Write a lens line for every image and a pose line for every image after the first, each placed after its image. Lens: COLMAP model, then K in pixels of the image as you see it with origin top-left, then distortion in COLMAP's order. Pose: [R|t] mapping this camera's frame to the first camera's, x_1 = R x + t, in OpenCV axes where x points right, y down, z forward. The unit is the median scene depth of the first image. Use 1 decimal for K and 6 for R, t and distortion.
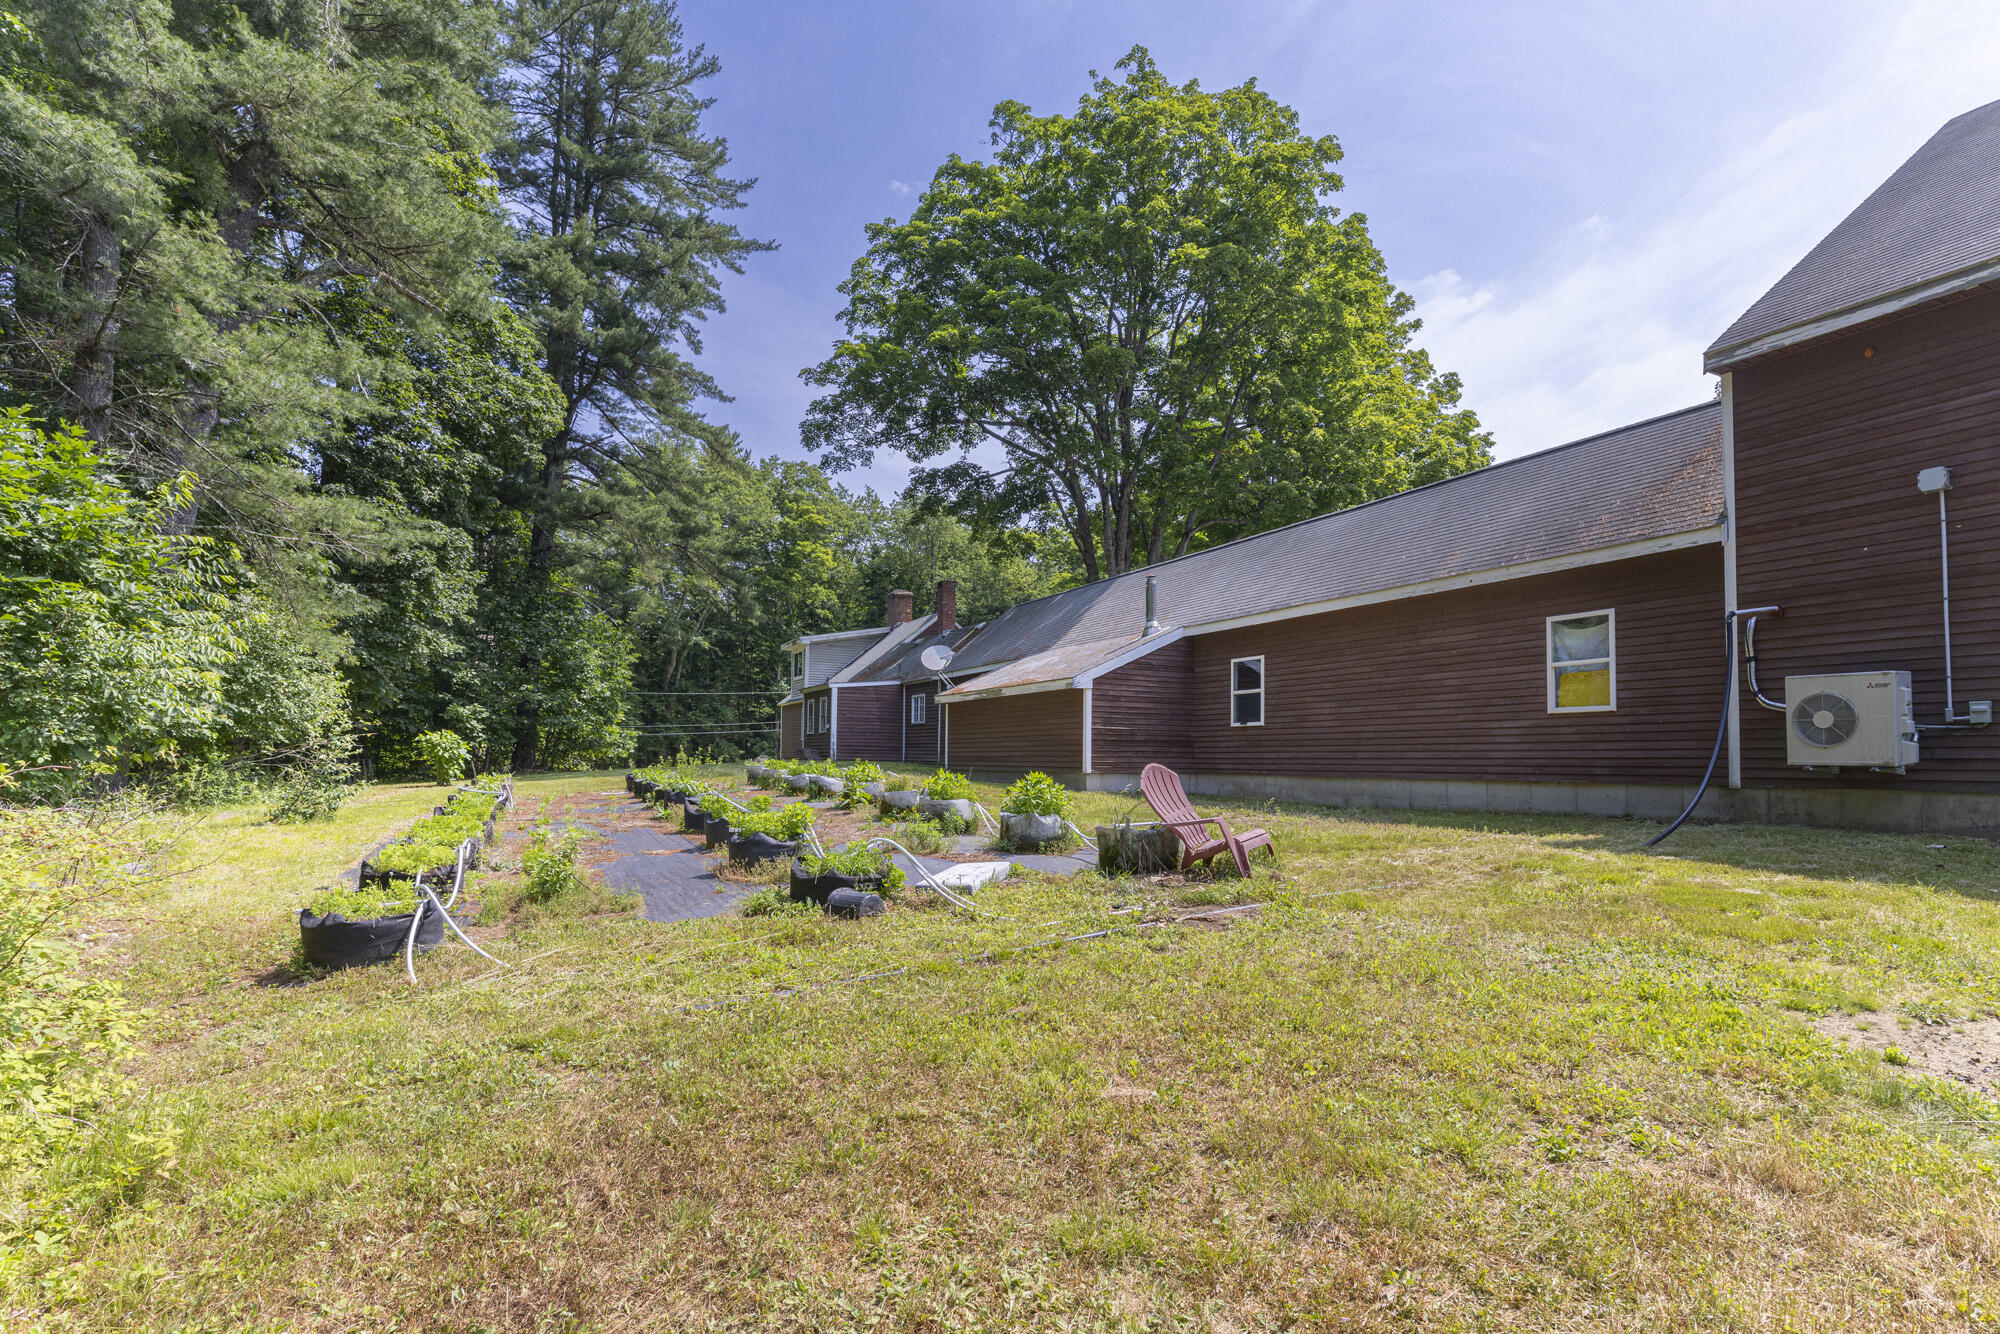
lens RADIAL K [[992.7, 0, 984.6], [0, 992.7, 712.3], [0, 0, 1]] dist [-0.000352, 0.000184]
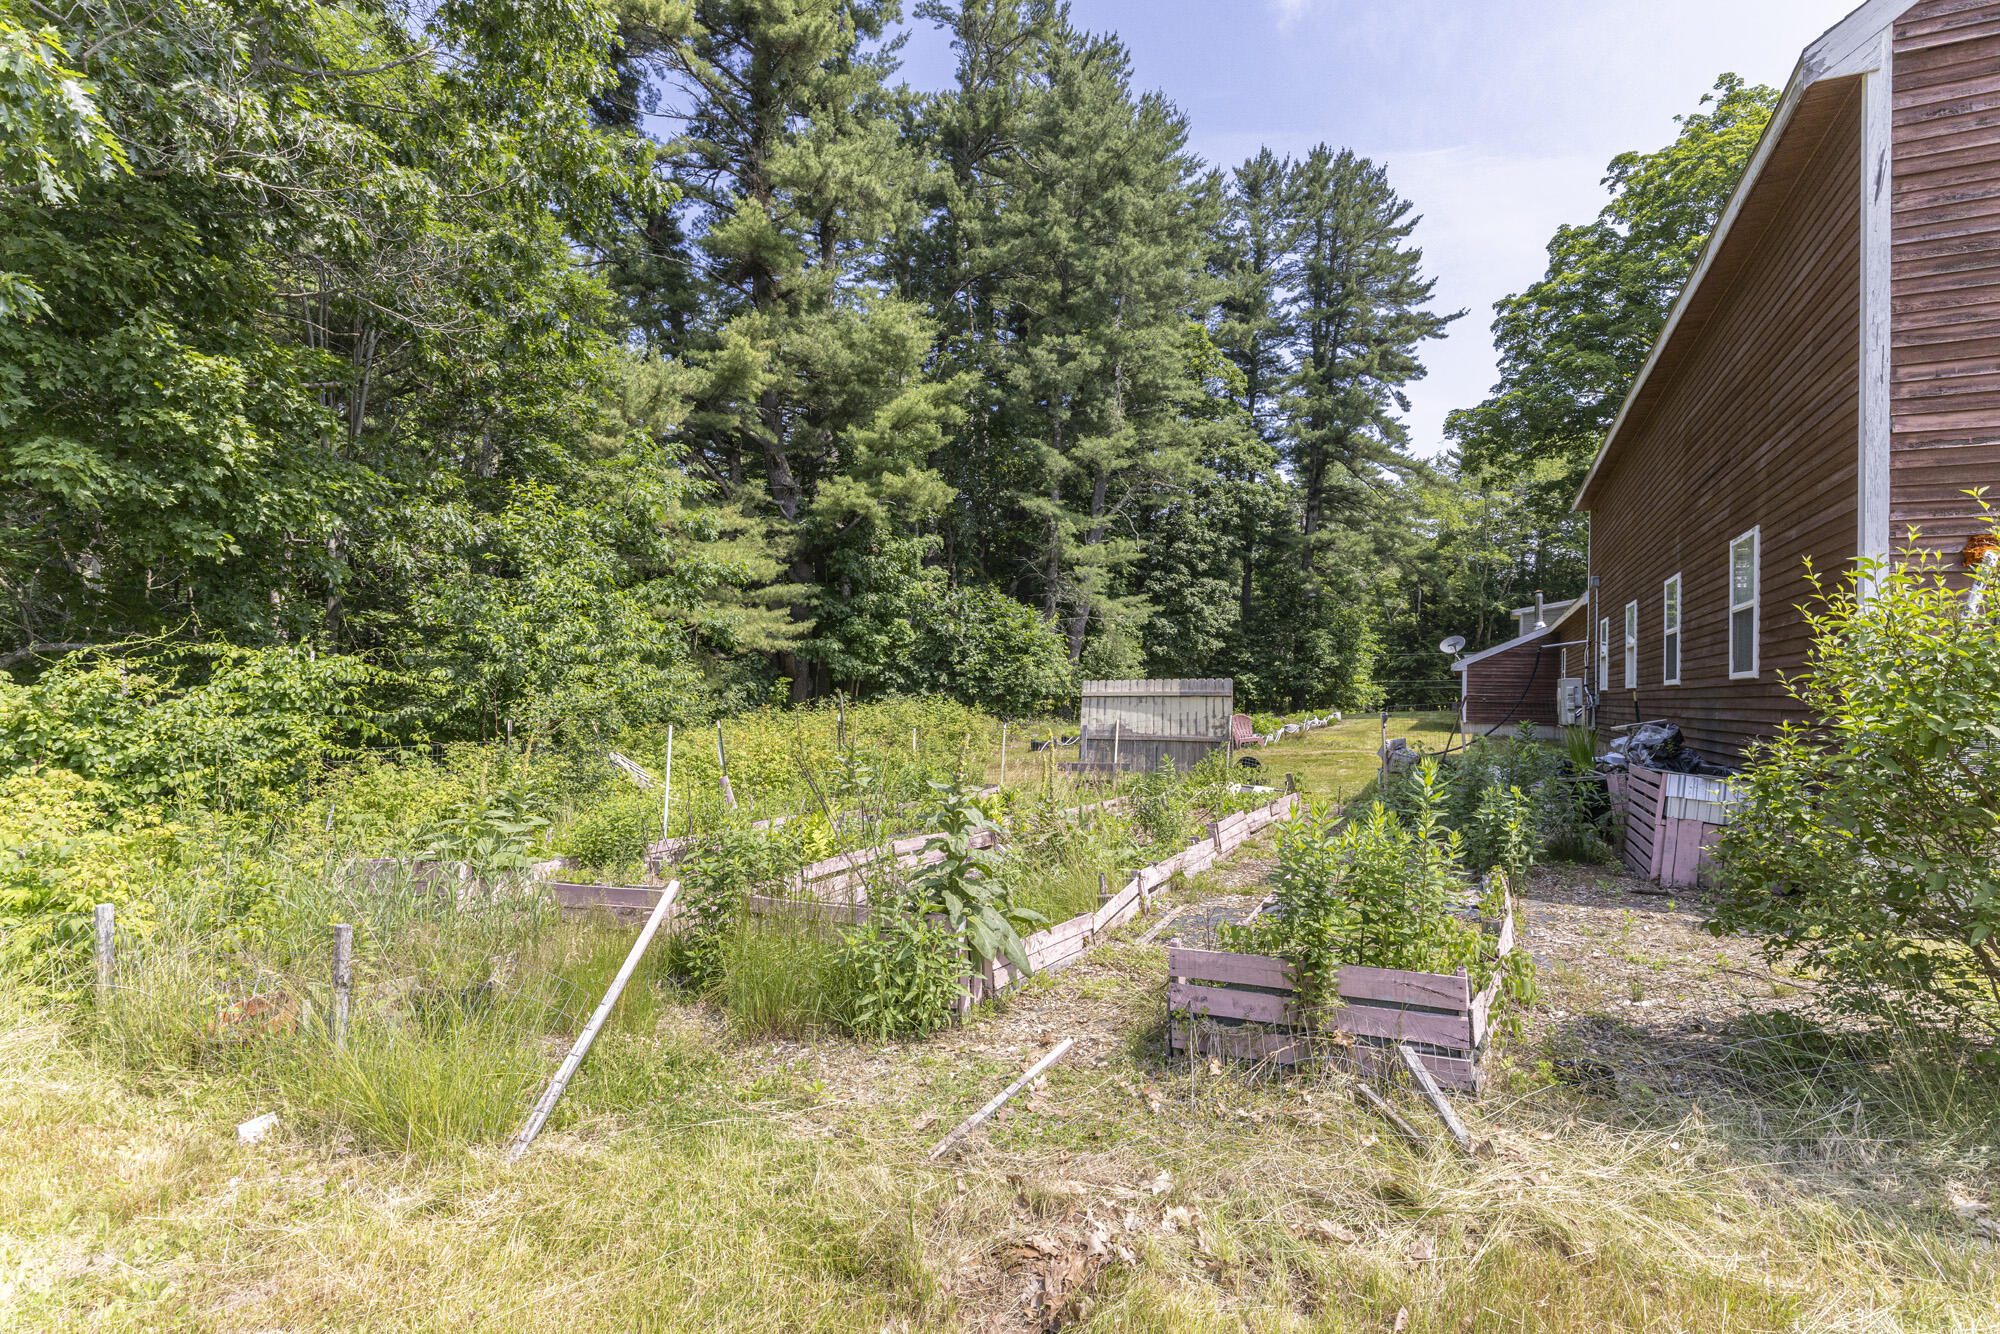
lens RADIAL K [[992.7, 0, 984.6], [0, 992.7, 712.3], [0, 0, 1]] dist [-0.000352, 0.000184]
pose [[0.602703, 0.009711, -0.797907, 0.576887], [0.034537, 0.998671, 0.038243, -0.022911], [0.797218, -0.050607, 0.601566, -0.395608]]
